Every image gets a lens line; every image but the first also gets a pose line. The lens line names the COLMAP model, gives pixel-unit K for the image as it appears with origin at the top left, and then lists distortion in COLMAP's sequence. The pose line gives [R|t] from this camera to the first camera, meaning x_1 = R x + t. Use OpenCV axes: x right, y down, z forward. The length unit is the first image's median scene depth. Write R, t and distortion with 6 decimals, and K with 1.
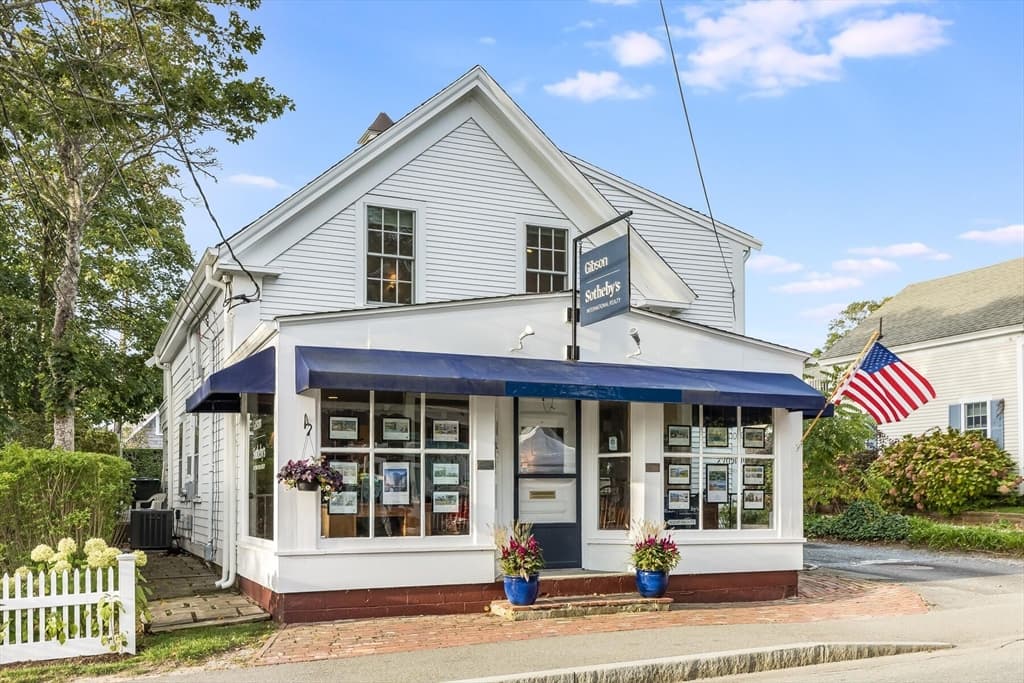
lens RADIAL K [[883.9, 0, 512.0], [0, 883.9, 341.5], [0, 0, 1]] dist [0.010853, 0.000088]
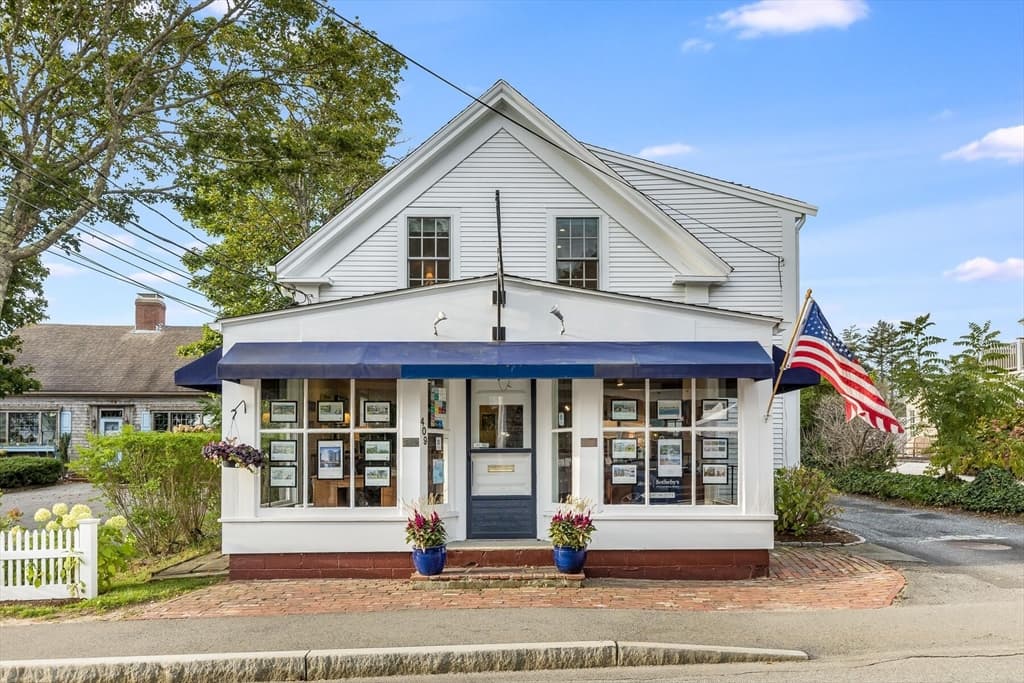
lens RADIAL K [[715.9, 0, 512.0], [0, 715.9, 341.5], [0, 0, 1]] dist [0.000269, 0.002133]
pose [[0.933333, -0.057437, -0.354388, 0.400762], [0.062556, 0.998037, 0.002994, 0.021476], [0.353521, -0.024963, 0.935094, 0.226635]]
